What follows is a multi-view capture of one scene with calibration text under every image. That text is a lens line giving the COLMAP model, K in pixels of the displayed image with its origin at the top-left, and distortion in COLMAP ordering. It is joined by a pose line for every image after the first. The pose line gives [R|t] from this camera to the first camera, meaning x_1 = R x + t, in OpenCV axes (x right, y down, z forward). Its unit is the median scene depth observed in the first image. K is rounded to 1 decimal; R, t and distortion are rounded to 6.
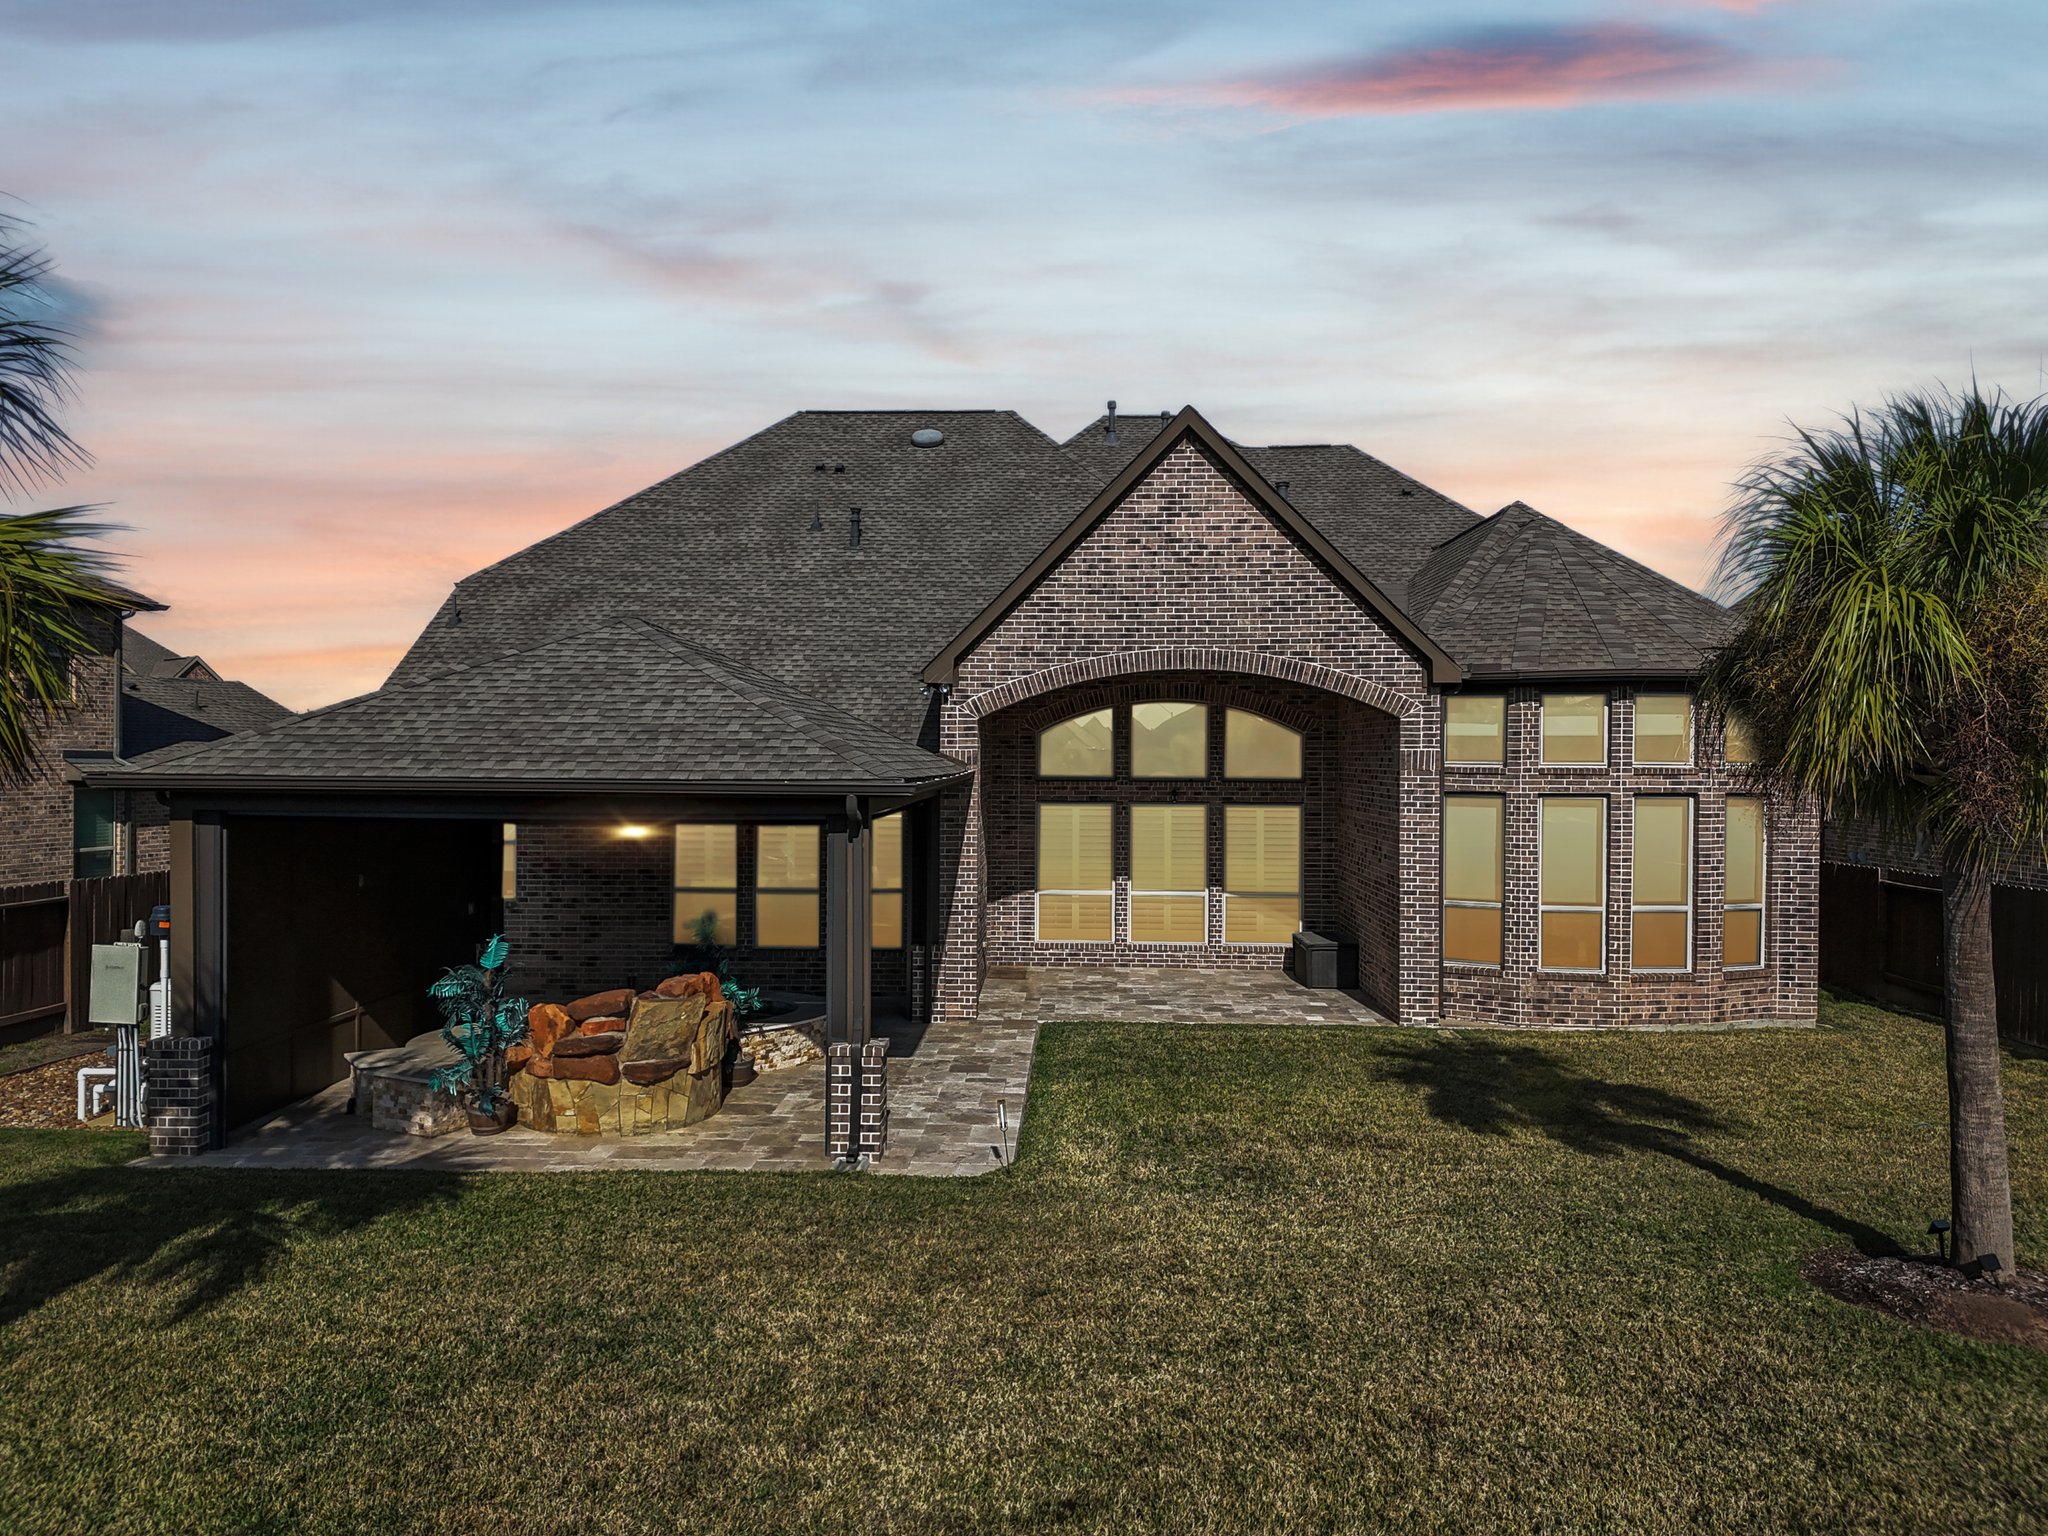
lens RADIAL K [[1513.7, 0, 1021.6], [0, 1513.7, 775.1], [0, 0, 1]] dist [0.034616, -0.006249]
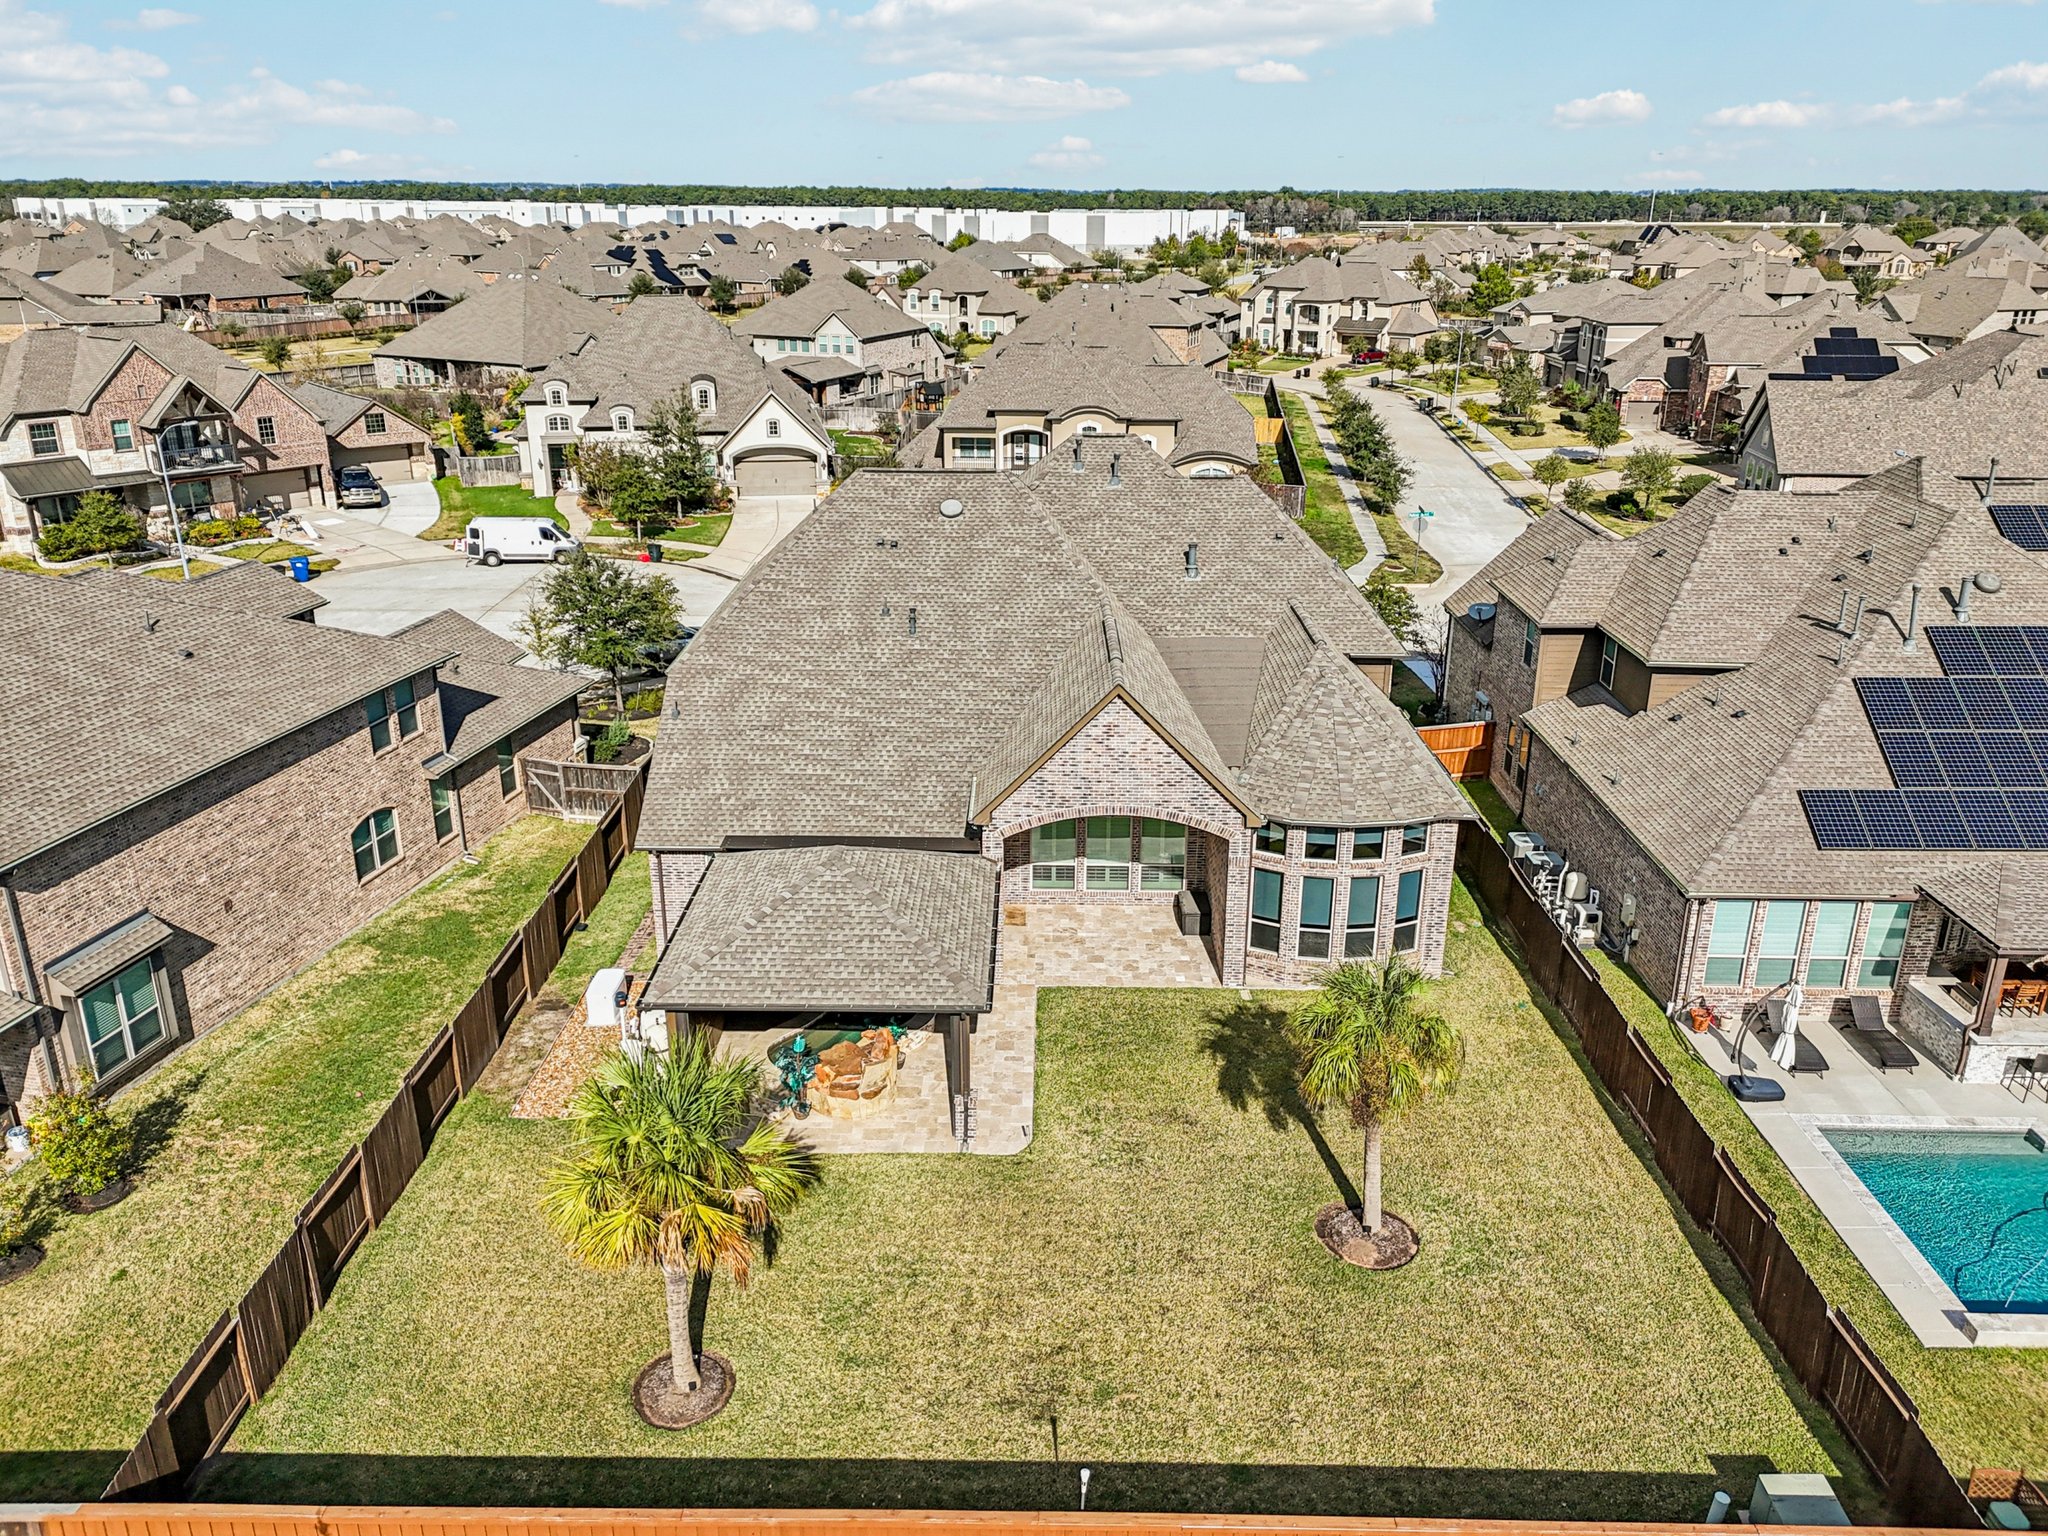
lens RADIAL K [[1527.1, 0, 1024.1], [0, 1527.1, 782.5], [0, 0, 1]] dist [0.079569, -0.088908]
pose [[0.999671, -0.010634, 0.023357, -0.046287], [0.001909, 0.938405, 0.345533, -0.754806], [-0.025593, -0.345374, 0.938116, -0.732362]]
